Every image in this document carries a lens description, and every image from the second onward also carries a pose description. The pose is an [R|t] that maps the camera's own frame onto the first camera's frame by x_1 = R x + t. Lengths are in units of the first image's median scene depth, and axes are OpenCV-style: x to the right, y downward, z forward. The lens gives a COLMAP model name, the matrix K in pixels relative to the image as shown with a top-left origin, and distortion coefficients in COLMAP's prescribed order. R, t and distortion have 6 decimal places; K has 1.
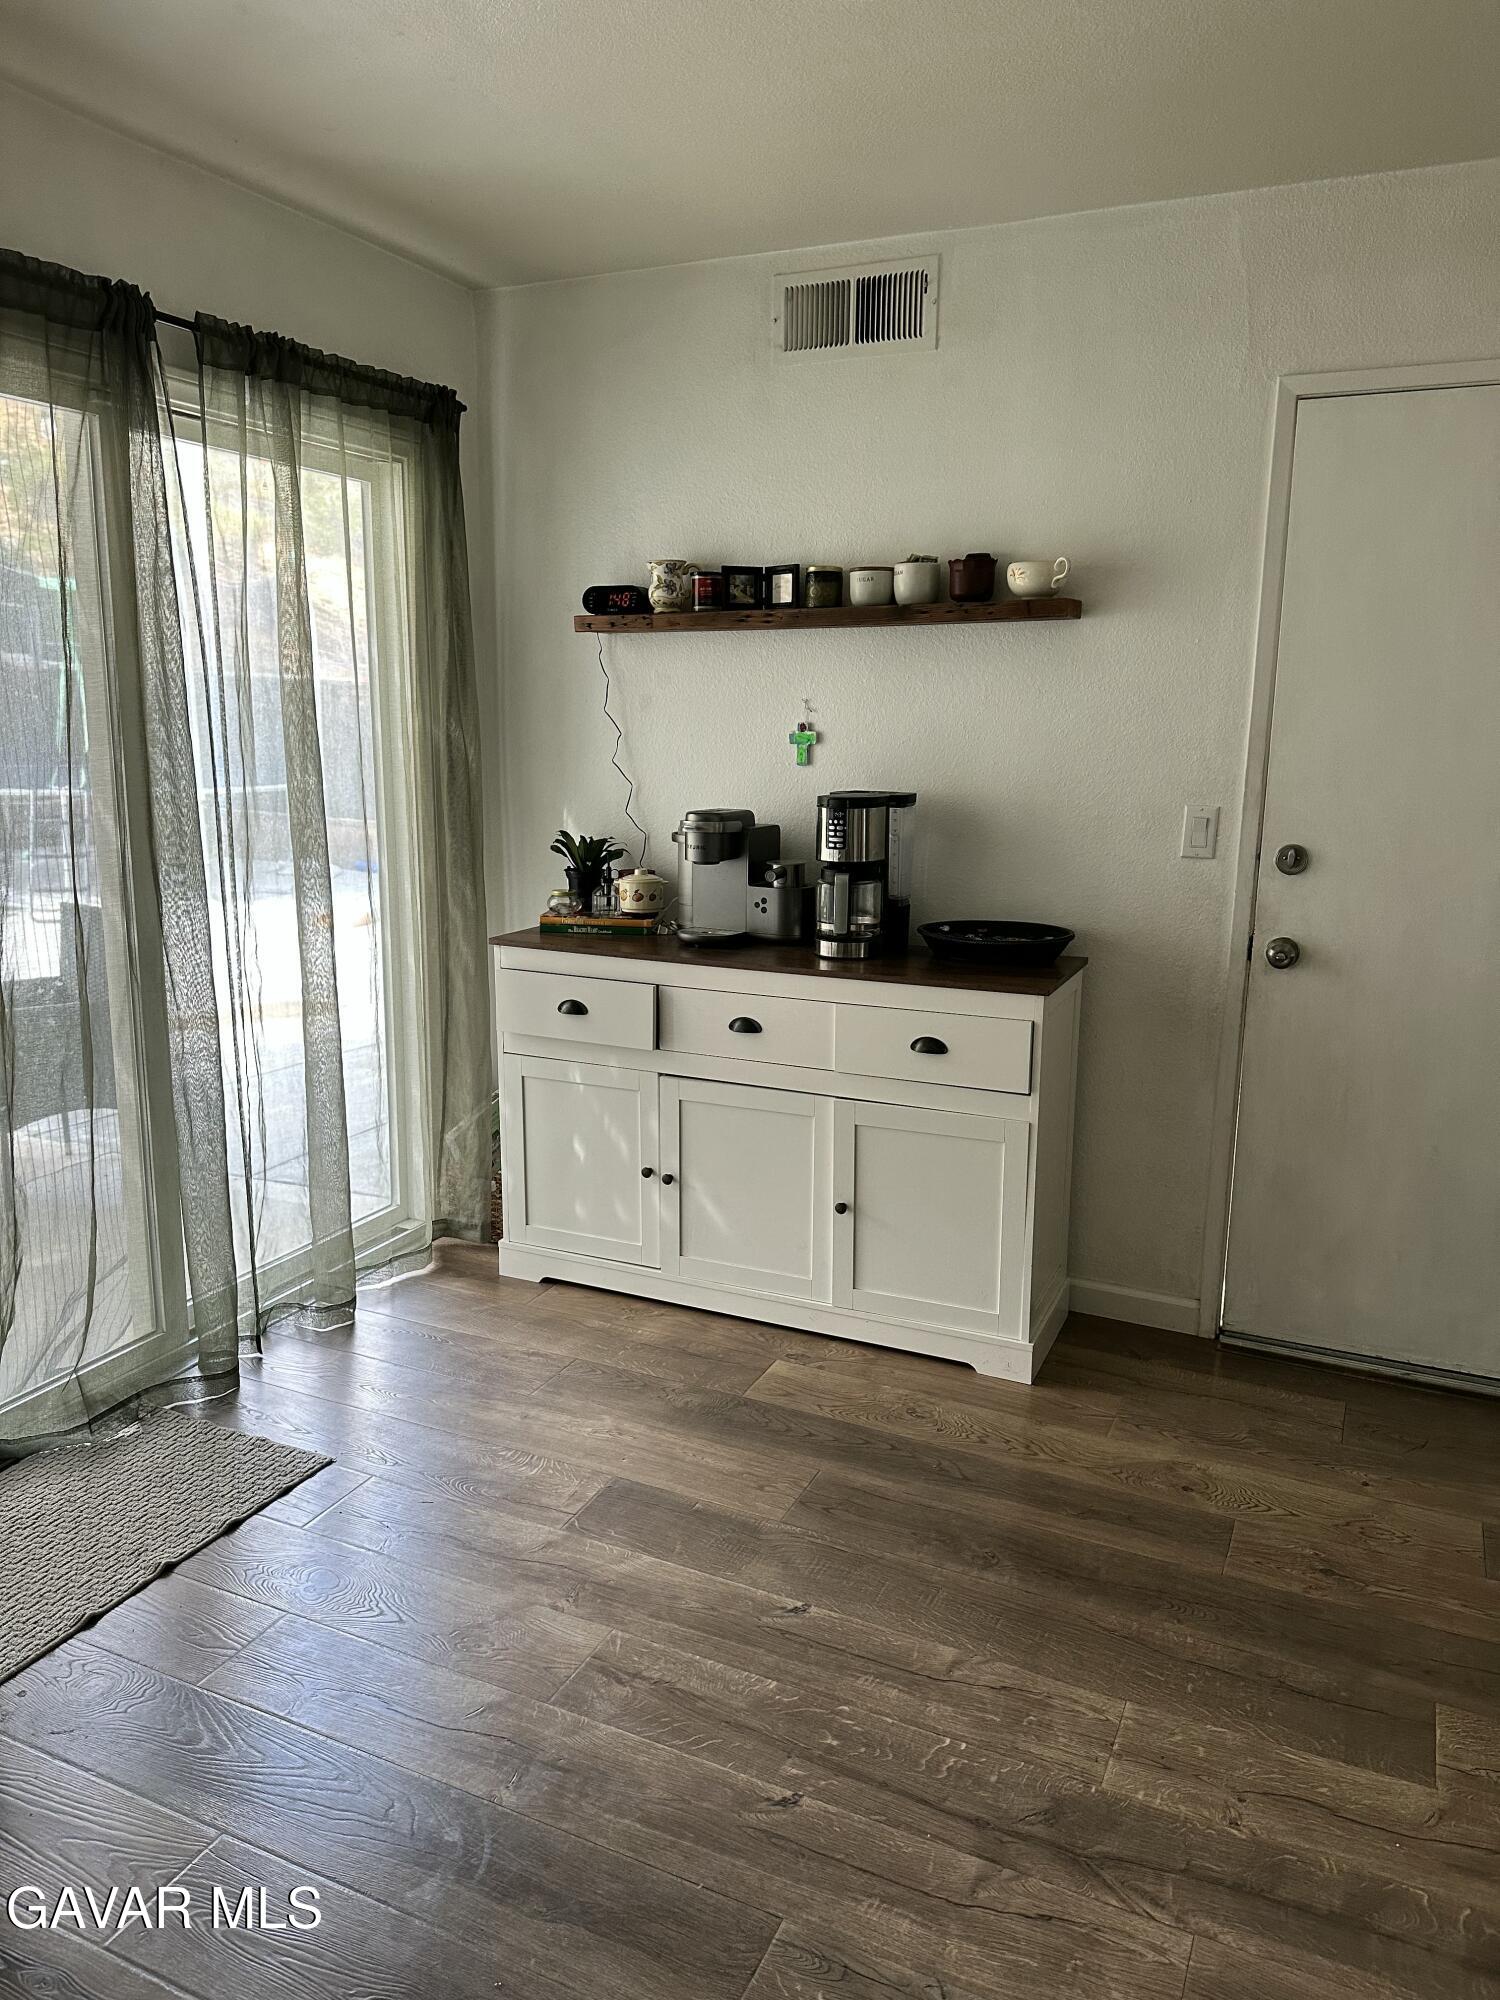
lens RADIAL K [[1425.3, 0, 747.2], [0, 1425.3, 991.4], [0, 0, 1]] dist [0.044092, -0.040677]
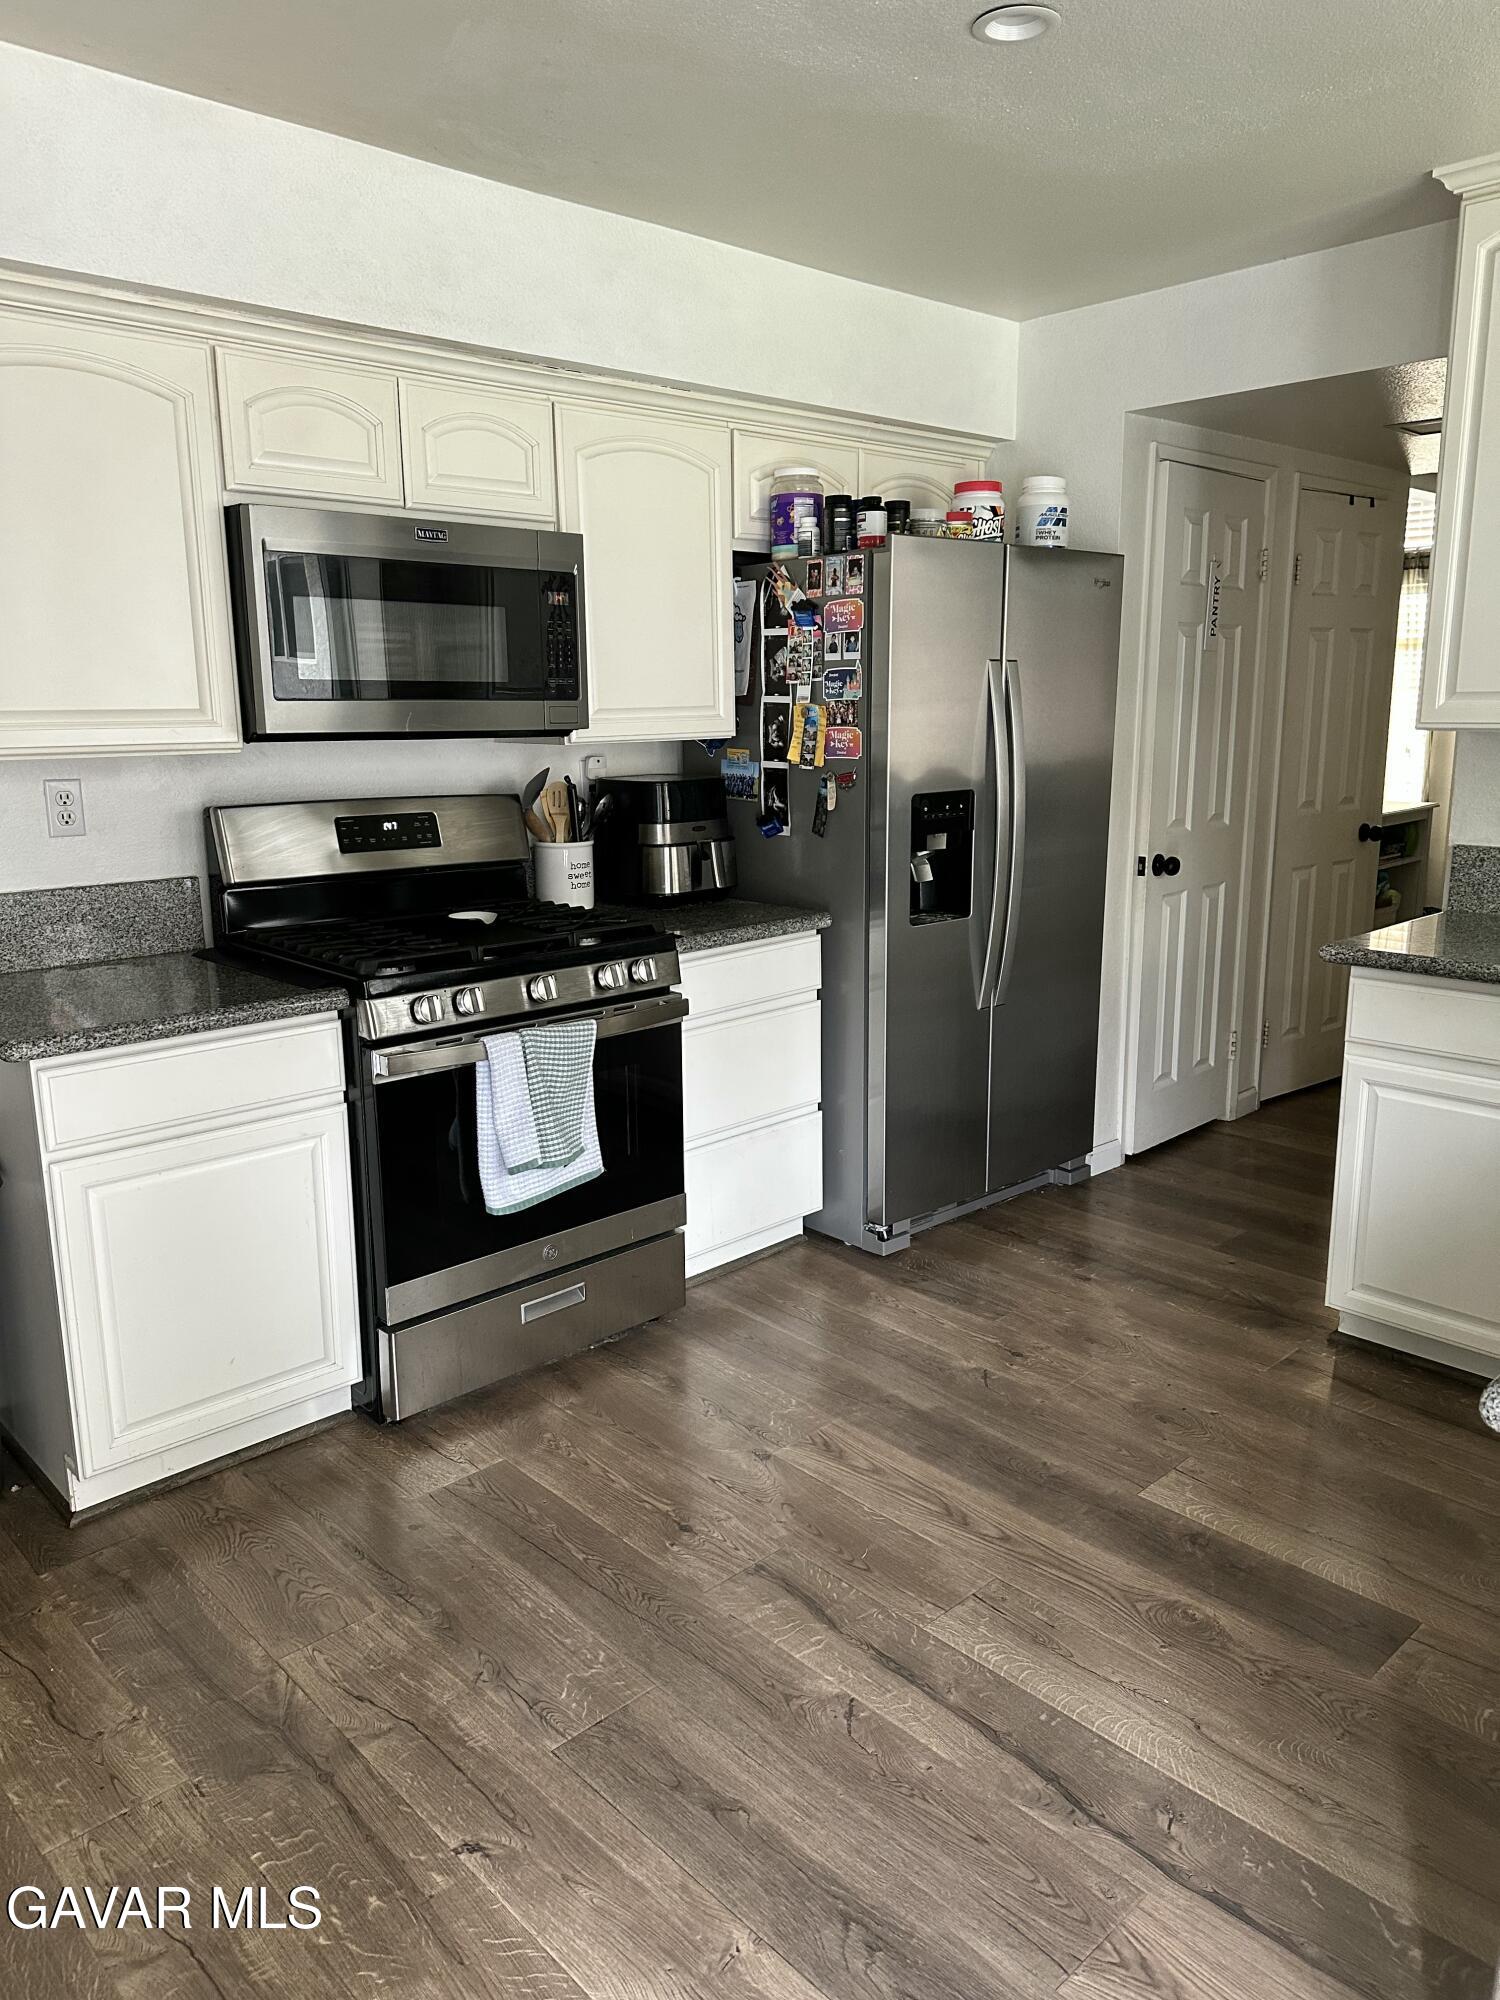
lens RADIAL K [[1425.3, 0, 747.2], [0, 1425.3, 991.4], [0, 0, 1]] dist [0.044092, -0.040677]
pose [[-0.927406, -0.077218, 0.365999, -0.449527], [0.074567, 0.920657, 0.383184, -0.315331], [-0.366549, 0.382659, -0.848065, 1.529458]]
